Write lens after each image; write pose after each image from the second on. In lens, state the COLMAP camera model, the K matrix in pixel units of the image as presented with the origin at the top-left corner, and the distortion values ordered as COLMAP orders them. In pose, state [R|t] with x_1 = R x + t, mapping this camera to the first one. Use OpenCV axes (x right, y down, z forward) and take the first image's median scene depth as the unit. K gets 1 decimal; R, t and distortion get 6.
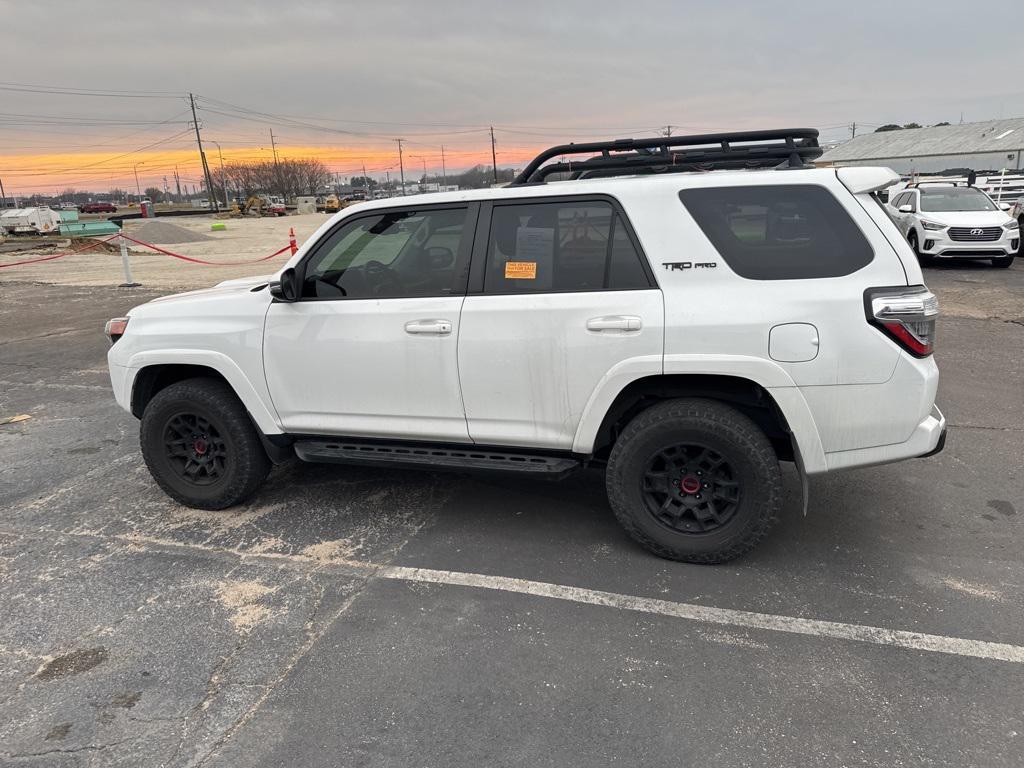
lens RADIAL K [[698.7, 0, 507.3], [0, 698.7, 380.1], [0, 0, 1]] dist [0.054651, -0.076457]
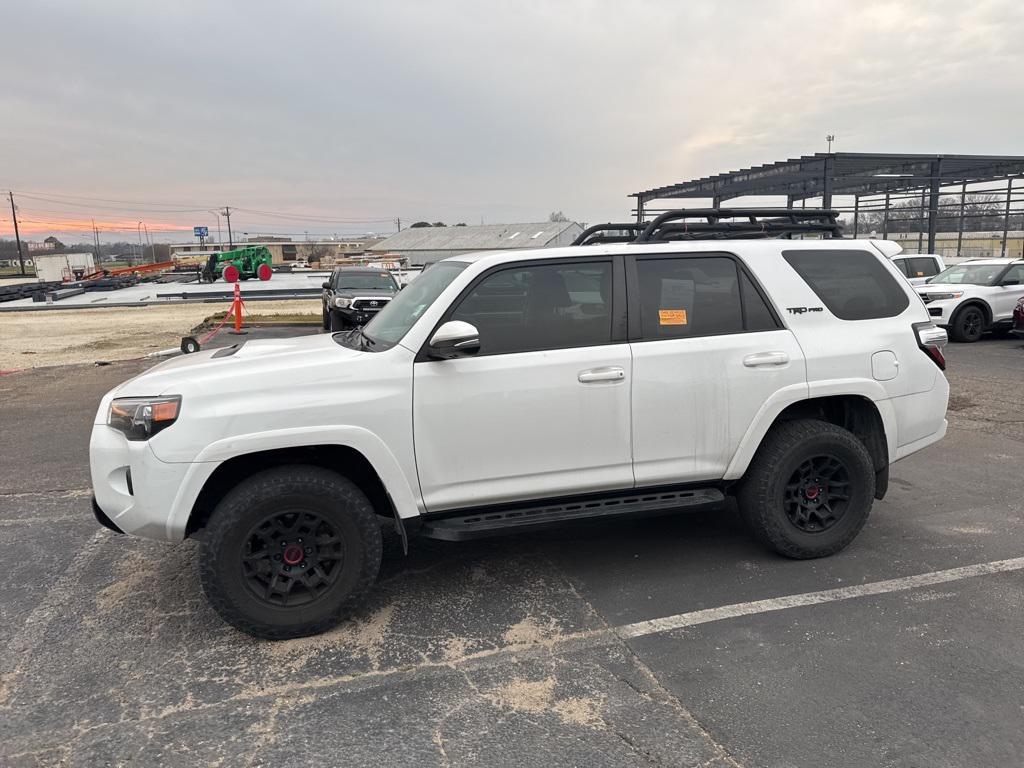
lens RADIAL K [[698.7, 0, 507.3], [0, 698.7, 380.1], [0, 0, 1]] dist [0.054651, -0.076457]
pose [[0.831049, -0.059397, 0.553018, -0.825174], [0.120740, 0.989837, -0.075129, -0.010622], [-0.542935, 0.129207, 0.829775, 0.260389]]
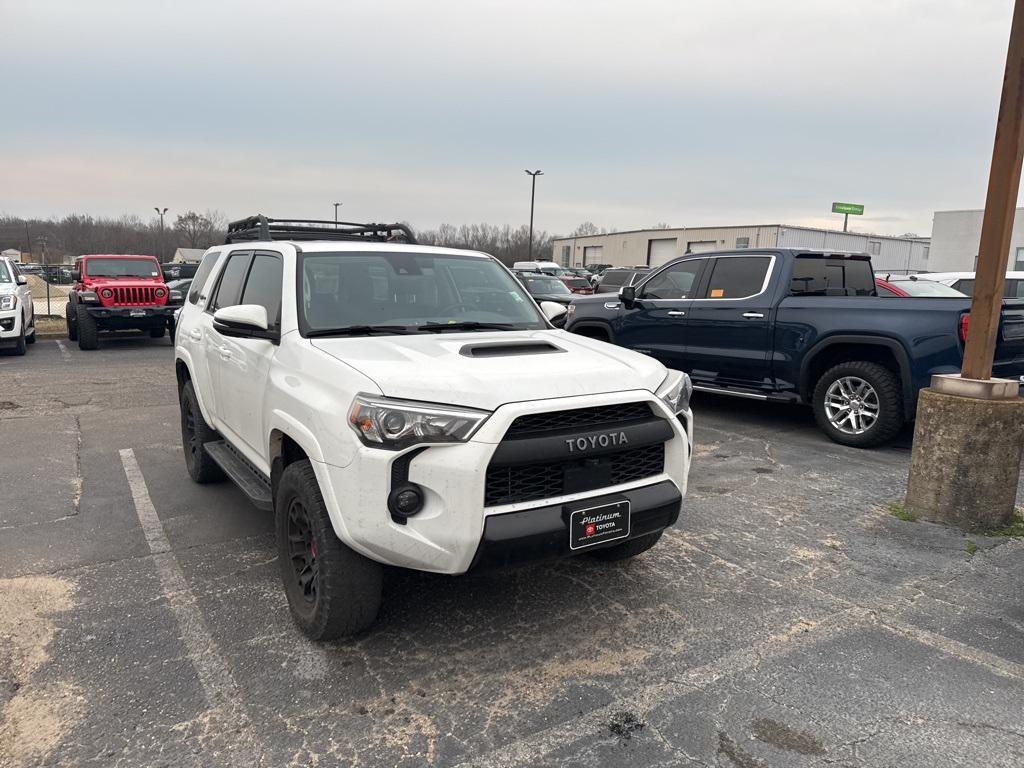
lens RADIAL K [[724.7, 0, 518.9], [0, 724.7, 386.8], [0, 0, 1]] dist [0.087612, -0.141428]
pose [[-0.767356, -0.064693, 0.637950, -1.216584], [0.173155, 0.937030, 0.303301, -0.458492], [-0.617400, 0.343204, -0.707834, 2.200002]]
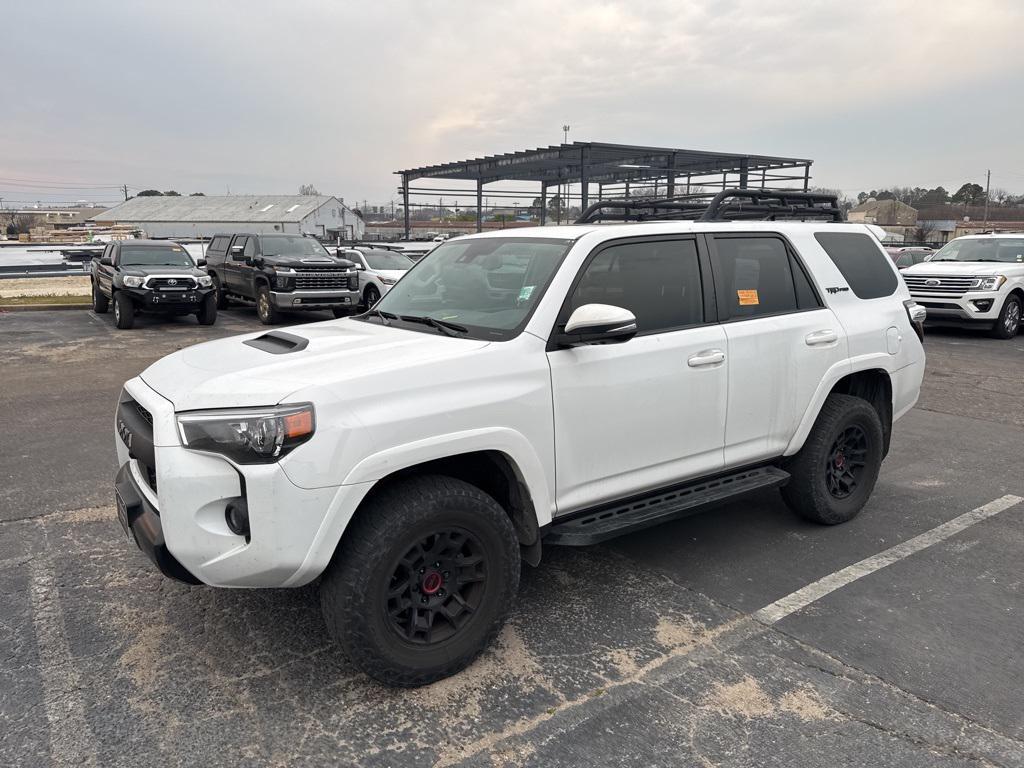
lens RADIAL K [[706.2, 0, 491.7], [0, 706.2, 381.0], [0, 0, 1]] dist [0.040682, -0.056149]
pose [[0.618282, -0.107417, 0.778581, -1.123372], [0.171573, 0.985171, -0.000330, -0.100970], [-0.767000, 0.133788, 0.627544, 0.654692]]
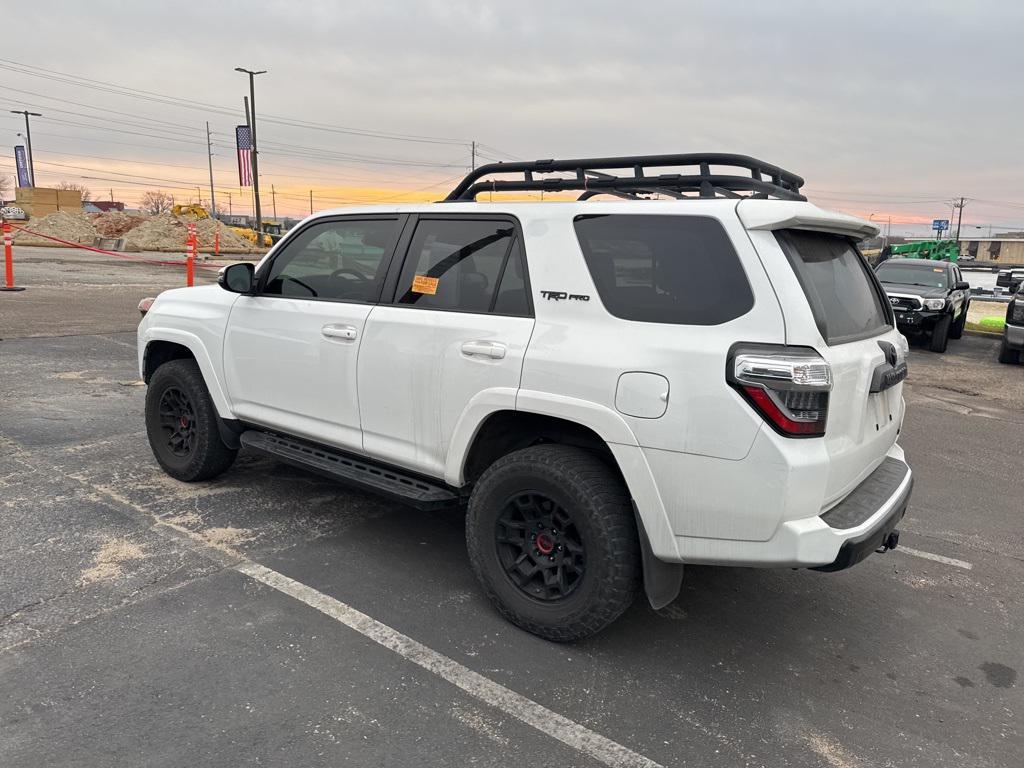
lens RADIAL K [[701.2, 0, 513.6], [0, 701.2, 367.7], [0, 0, 1]] dist [0.049524, -0.065663]
pose [[0.940601, 0.141456, -0.308642, 0.465357], [-0.167548, 0.984061, -0.059597, -0.007628], [0.295292, 0.107770, 0.949309, 0.131381]]
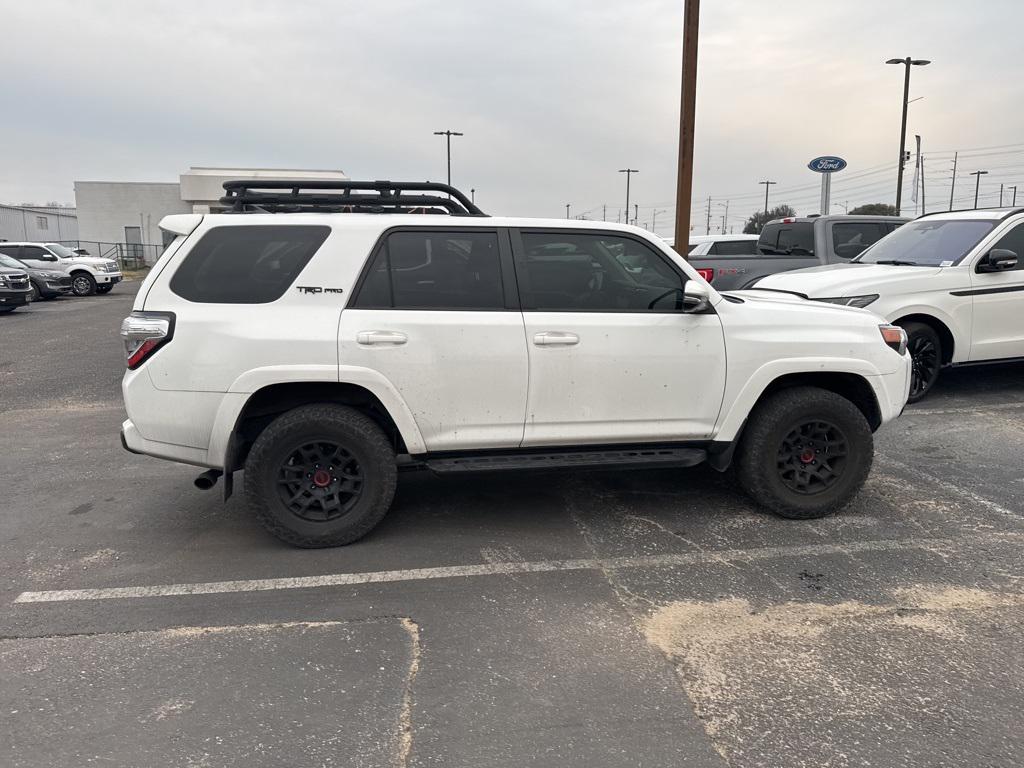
lens RADIAL K [[722.8, 0, 513.0], [0, 722.8, 377.8], [0, 0, 1]] dist [0.056768, -0.083134]
pose [[-0.899930, 0.122247, -0.418547, 0.618497], [-0.062391, 0.913916, 0.401080, -0.625690], [0.431547, 0.387057, -0.814834, 2.535440]]
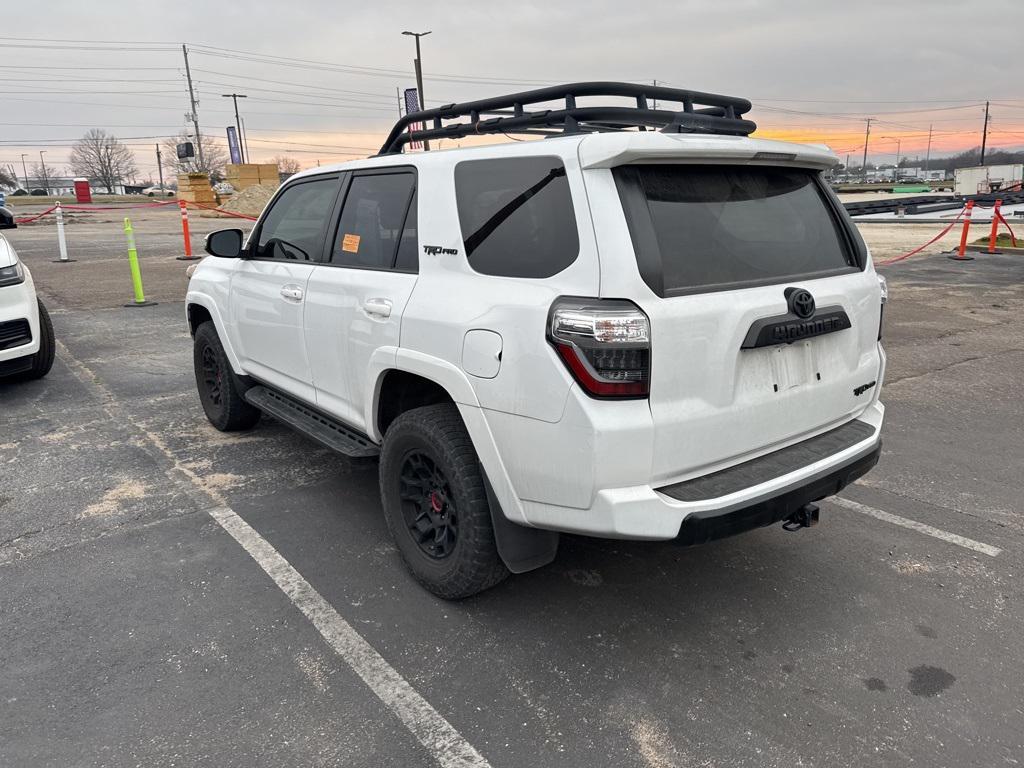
lens RADIAL K [[706.4, 0, 514.8], [0, 706.4, 371.8], [0, 0, 1]] dist [0.053370, -0.078457]
pose [[0.833606, 0.164340, -0.527345, 0.781414], [-0.159993, 0.985626, 0.054246, -0.073805], [0.528680, 0.039152, 0.847918, 0.300450]]
